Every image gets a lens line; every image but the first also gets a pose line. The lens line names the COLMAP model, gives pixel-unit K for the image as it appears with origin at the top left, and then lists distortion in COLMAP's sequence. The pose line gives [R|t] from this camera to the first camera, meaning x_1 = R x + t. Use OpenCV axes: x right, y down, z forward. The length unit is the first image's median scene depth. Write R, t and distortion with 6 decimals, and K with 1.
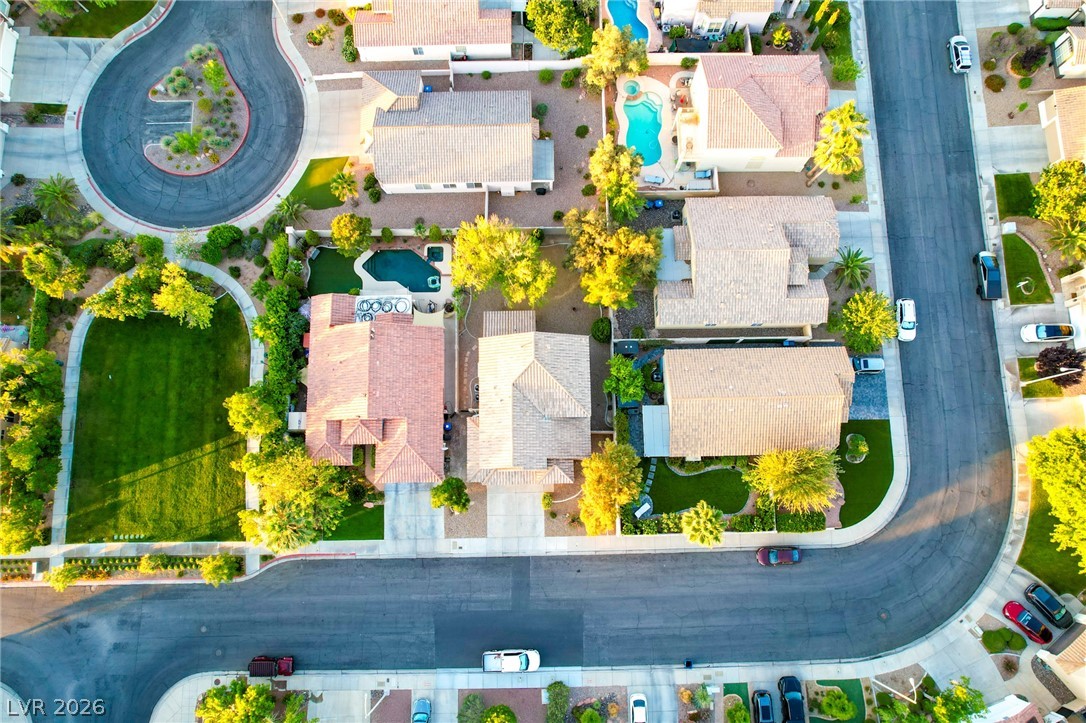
lens RADIAL K [[701.2, 0, 547.7], [0, 701.2, 363.6], [0, 0, 1]] dist [-0.082039, 0.078013]
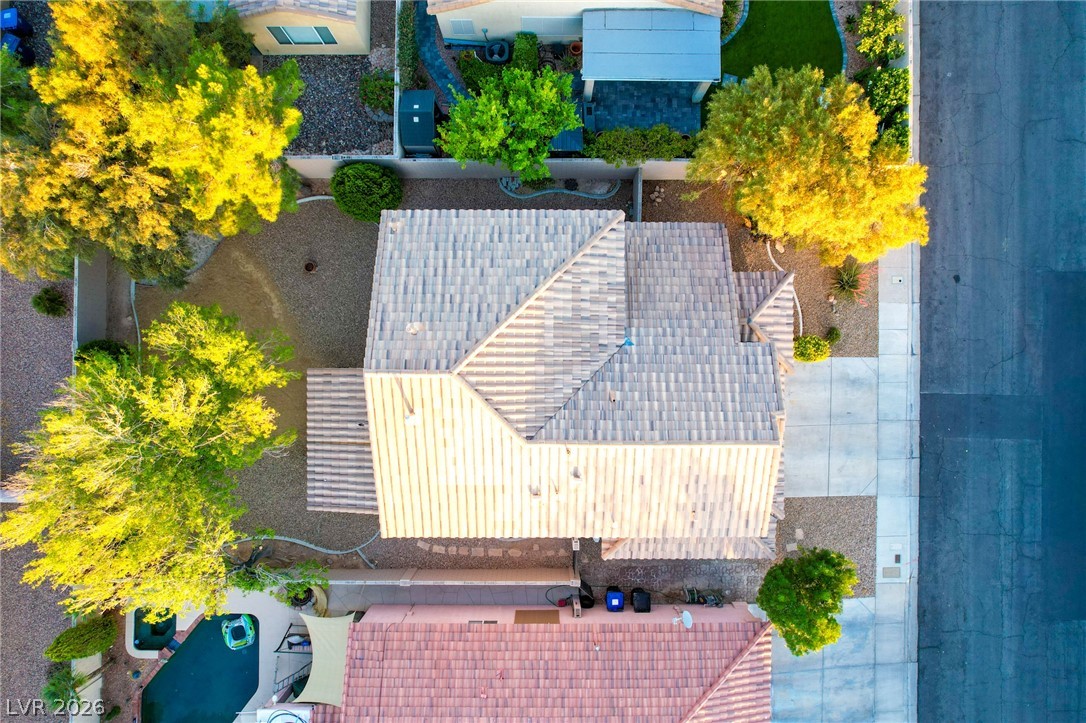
lens RADIAL K [[701.2, 0, 547.7], [0, 701.2, 363.6], [0, 0, 1]] dist [-0.082039, 0.078013]
pose [[0.021789, -0.999759, 0.002588, -0.013804], [0.980536, 0.021875, 0.195117, -0.024822], [-0.195127, -0.001713, 0.980777, 0.644197]]
